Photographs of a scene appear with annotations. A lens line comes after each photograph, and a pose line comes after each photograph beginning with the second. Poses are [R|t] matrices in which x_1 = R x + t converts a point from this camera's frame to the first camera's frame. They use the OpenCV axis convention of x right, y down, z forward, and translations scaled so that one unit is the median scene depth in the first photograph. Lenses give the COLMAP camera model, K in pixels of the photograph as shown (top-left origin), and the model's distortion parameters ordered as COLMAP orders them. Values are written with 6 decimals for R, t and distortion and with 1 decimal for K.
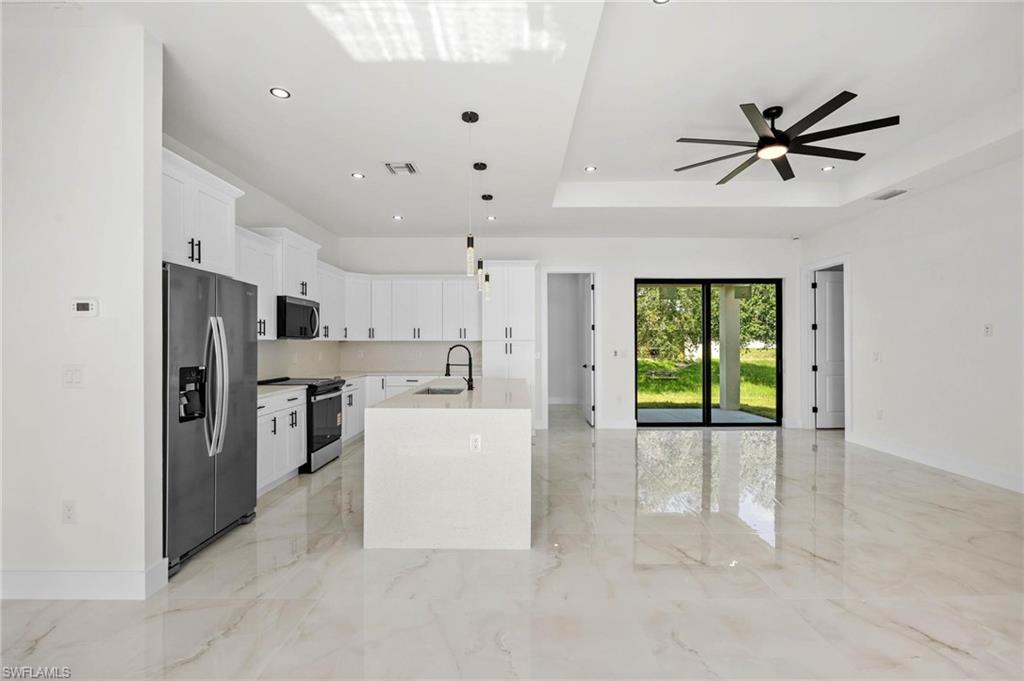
lens RADIAL K [[462.9, 0, 526.6], [0, 462.9, 343.5], [0, 0, 1]] dist [-0.009925, 0.000299]
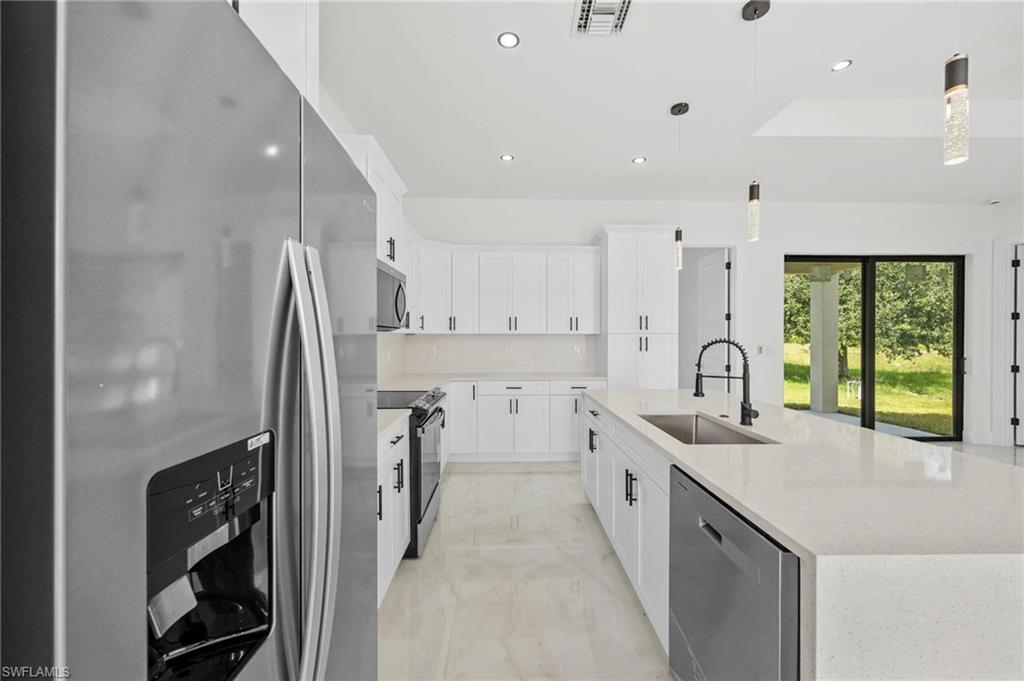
lens RADIAL K [[397.9, 0, 514.4], [0, 397.9, 337.8], [0, 0, 1]] dist [0.006009, -0.000120]
pose [[0.999118, -0.000375, 0.042000, -0.256744], [0.000256, 0.999996, 0.002826, -0.000919], [-0.042001, -0.002813, 0.999114, 0.350412]]
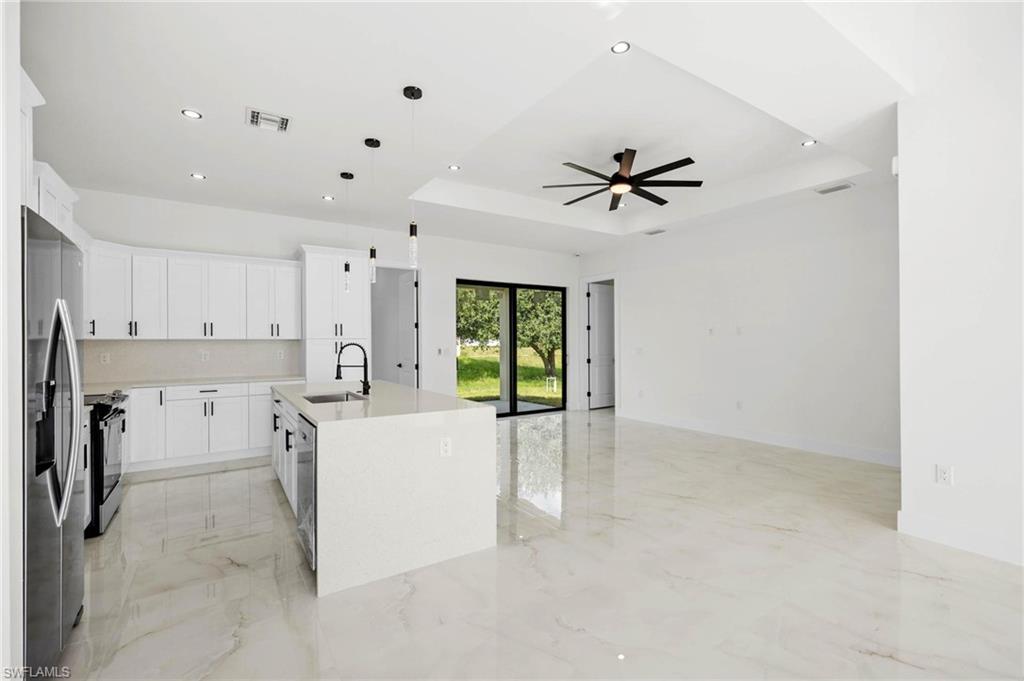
lens RADIAL K [[462.9, 0, 521.9], [0, 462.9, 342.3], [0, 0, 1]] dist [-0.009925, 0.000299]
pose [[0.822635, -0.004581, 0.568551, -0.238812], [0.004498, 0.999989, 0.001548, 0.000556], [-0.568552, 0.001284, 0.822647, 0.068715]]
